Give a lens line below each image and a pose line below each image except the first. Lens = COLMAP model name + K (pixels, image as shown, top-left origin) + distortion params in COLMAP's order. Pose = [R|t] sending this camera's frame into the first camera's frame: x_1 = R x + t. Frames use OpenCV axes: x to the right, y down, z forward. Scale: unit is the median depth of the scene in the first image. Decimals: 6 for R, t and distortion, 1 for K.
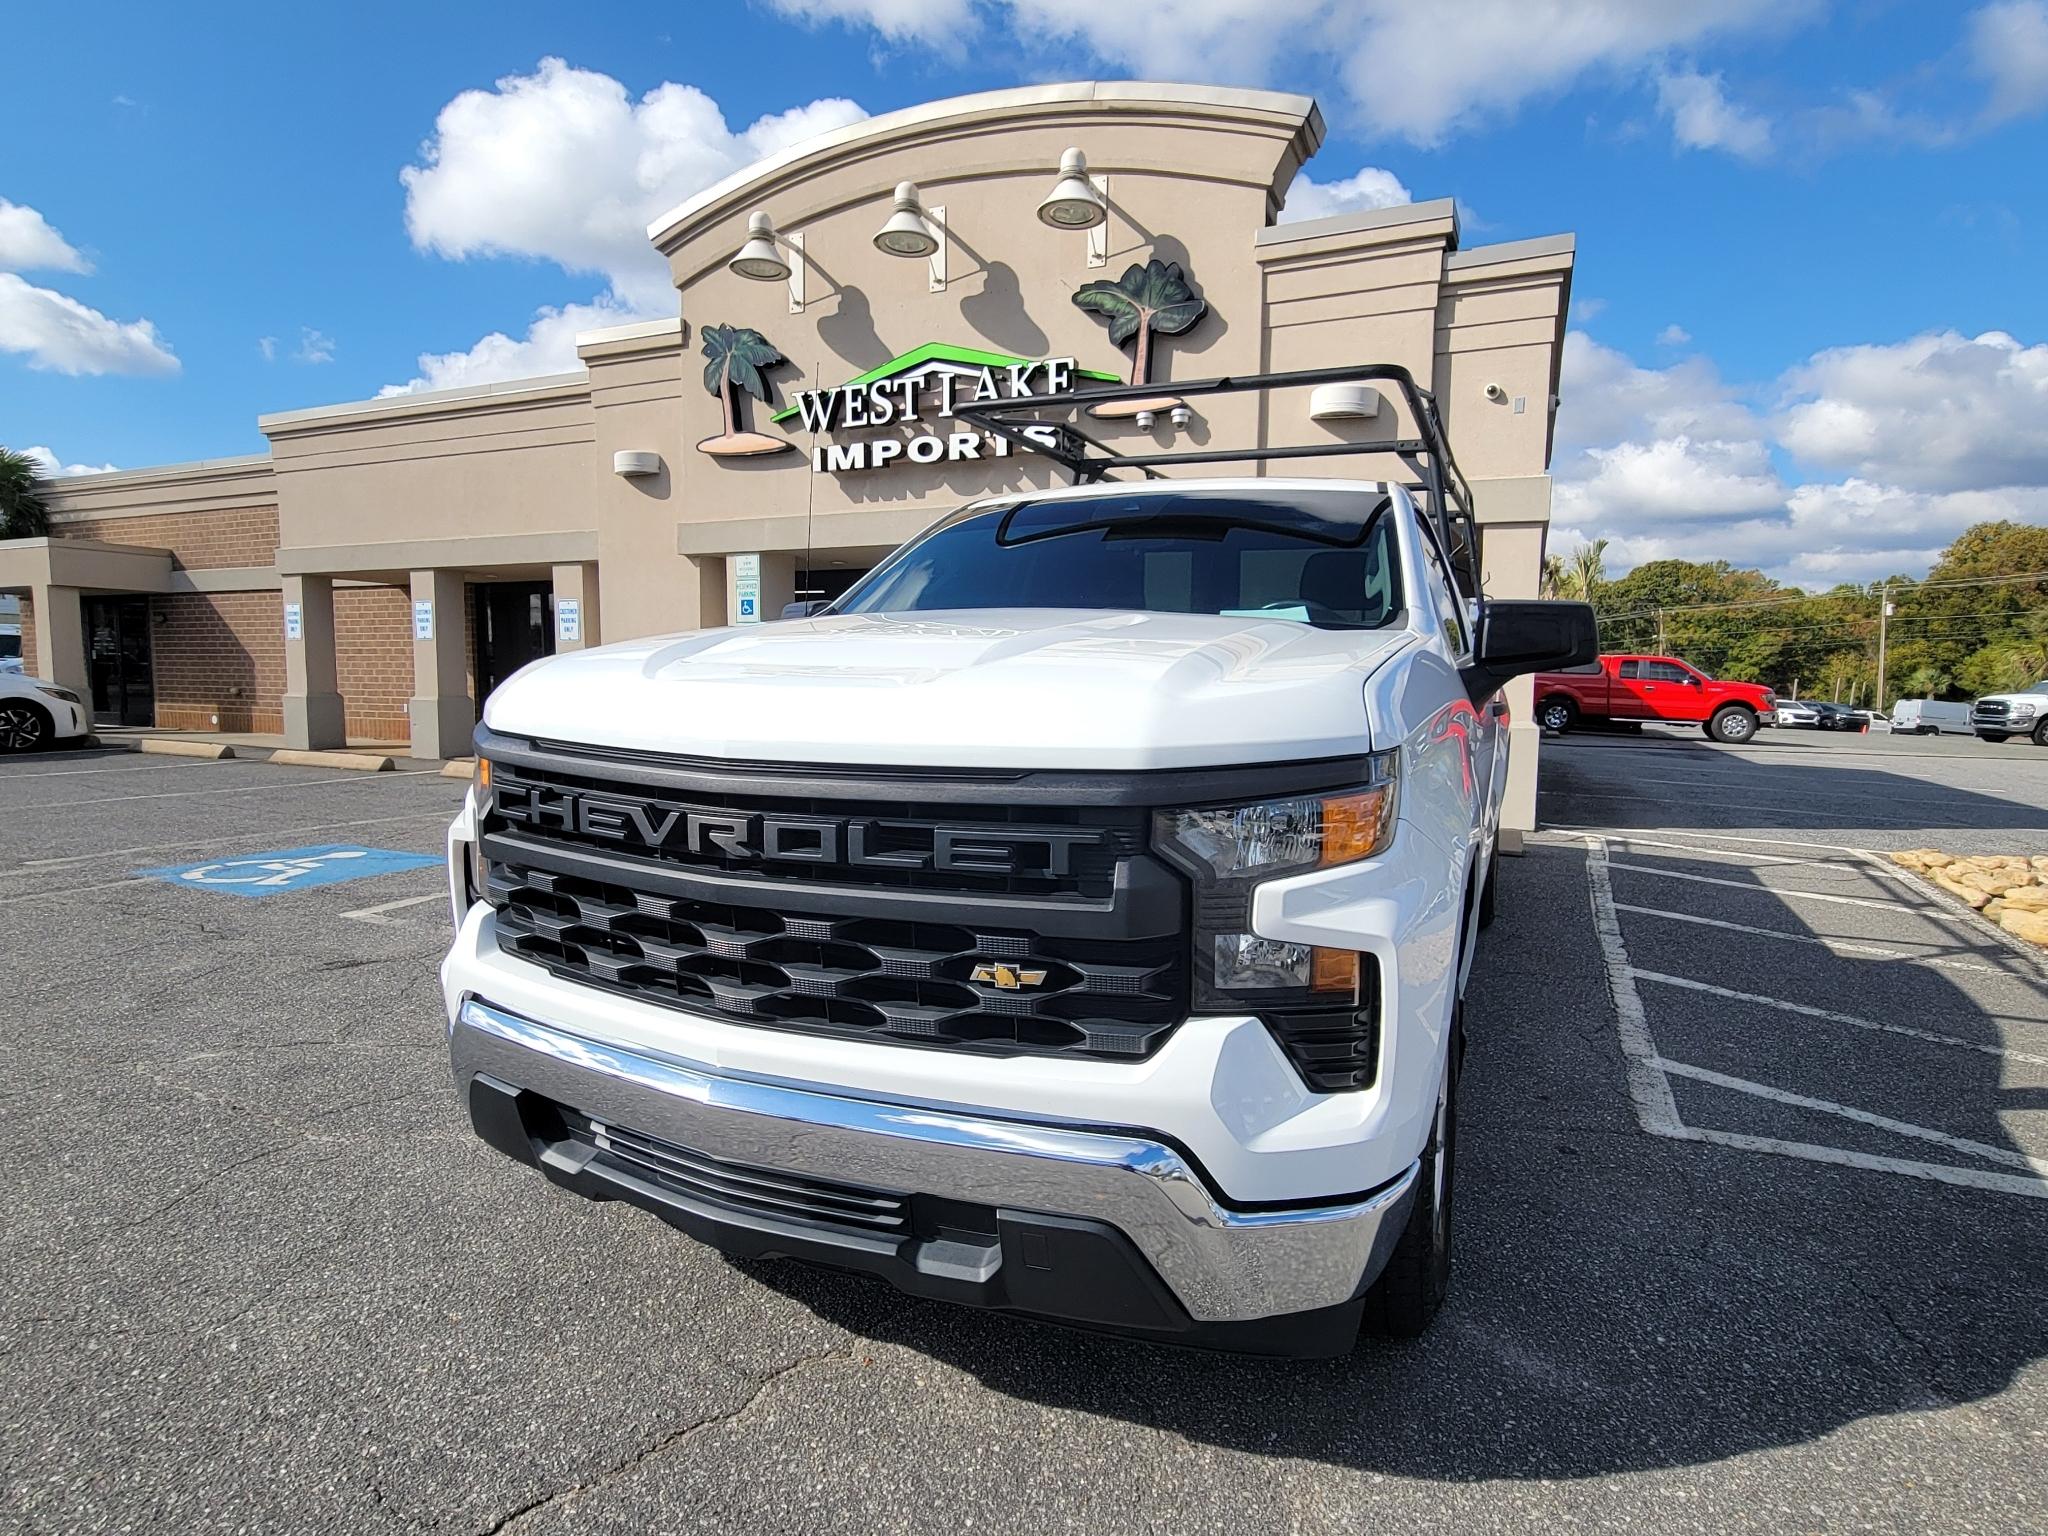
lens RADIAL K [[1098.3, 0, 1040.2], [0, 1098.3, 781.8], [0, 0, 1]] dist [0.002284, -0.000571]
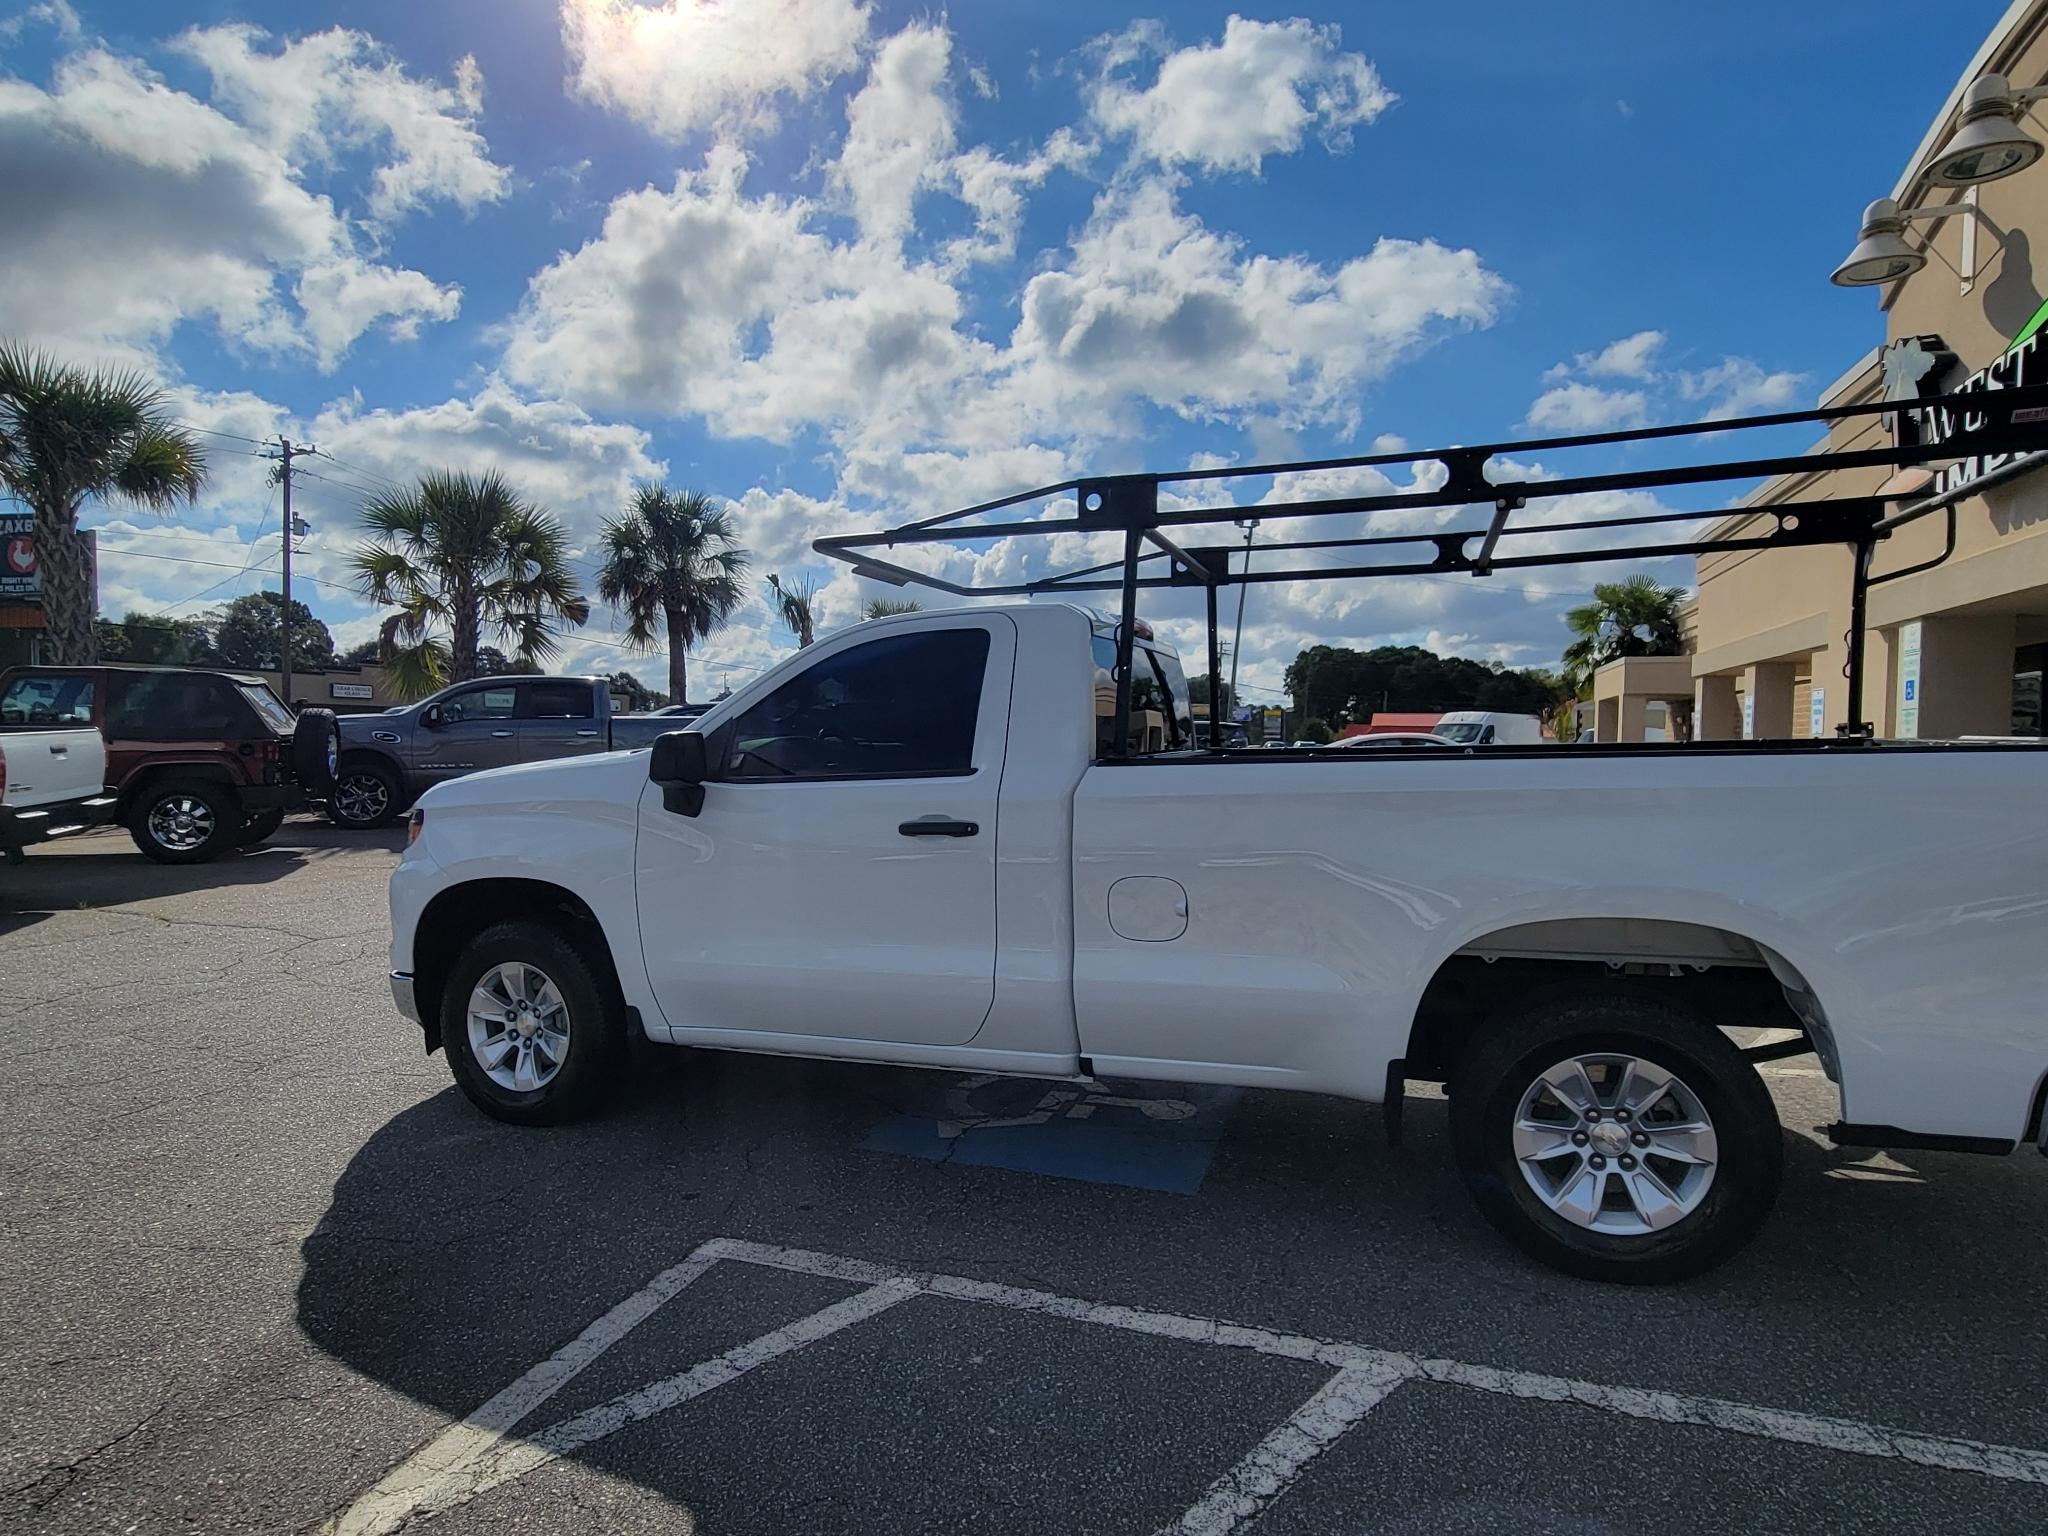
lens RADIAL K [[1098.3, 0, 1034.6], [0, 1098.3, 785.4], [0, 0, 1]] dist [0.002284, -0.000571]
pose [[0.087090, 0.030971, -0.995719, 0.562104], [-0.106348, 0.994094, 0.021619, -0.054606], [0.990508, 0.104010, 0.089870, 0.411143]]
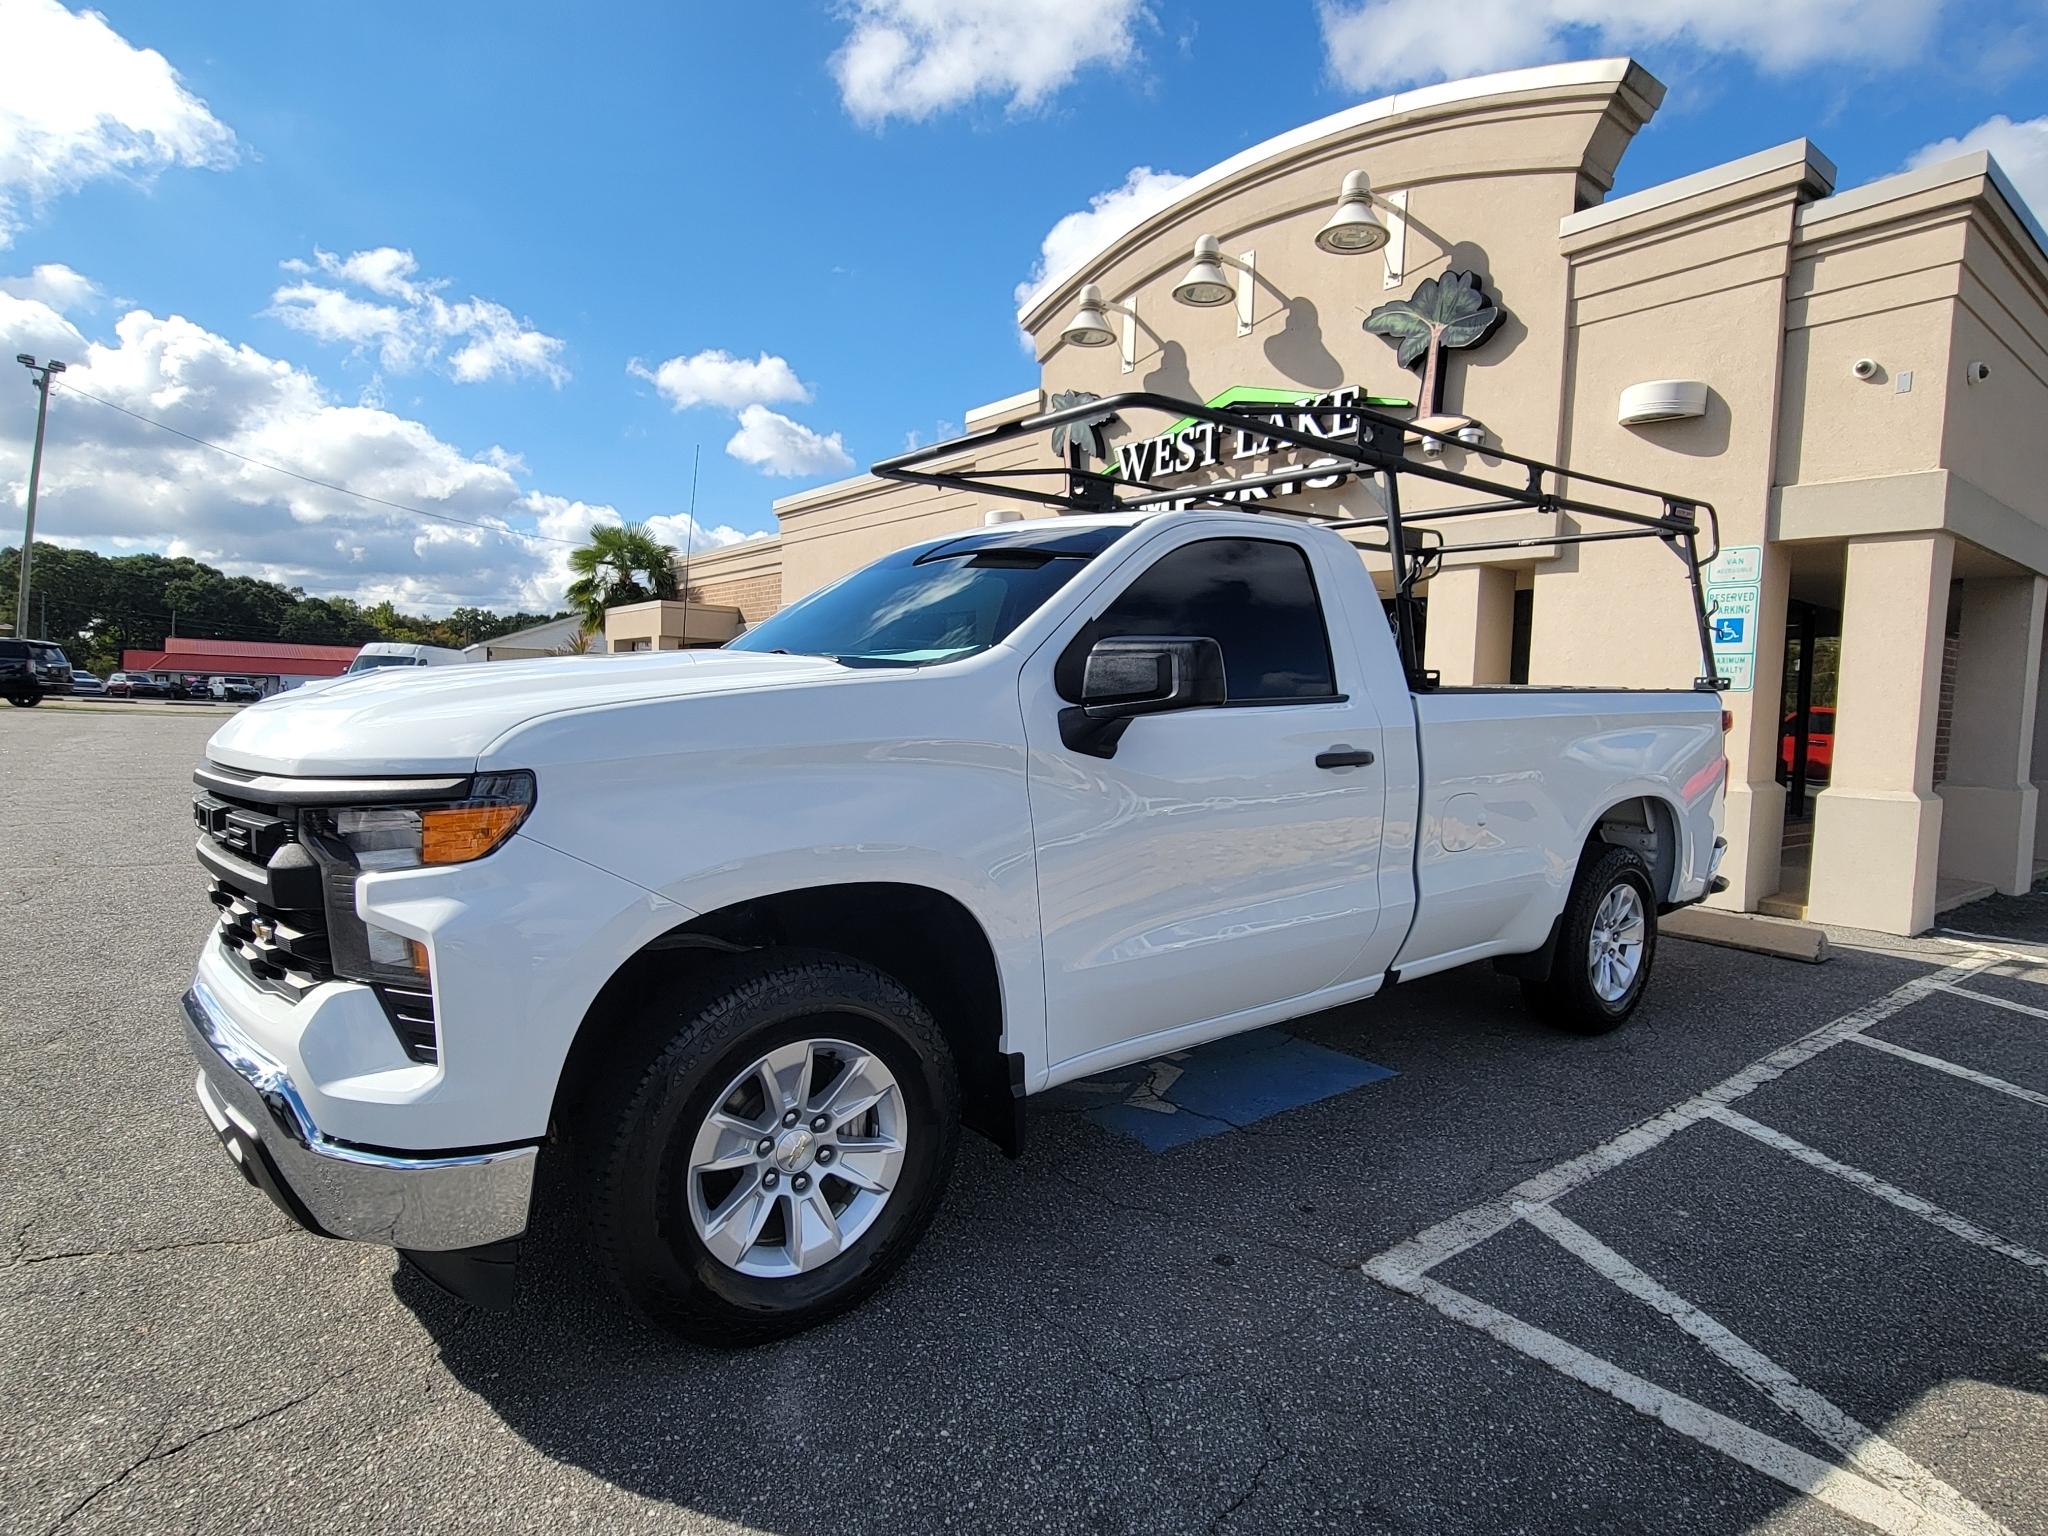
lens RADIAL K [[1098.3, 0, 1038.9], [0, 1098.3, 782.7], [0, 0, 1]] dist [0.002284, -0.000571]
pose [[0.886711, 0.049359, -0.459682, 0.248660], [-0.066216, 0.997592, -0.020610, -0.005510], [0.457558, 0.048714, 0.887844, 0.046650]]
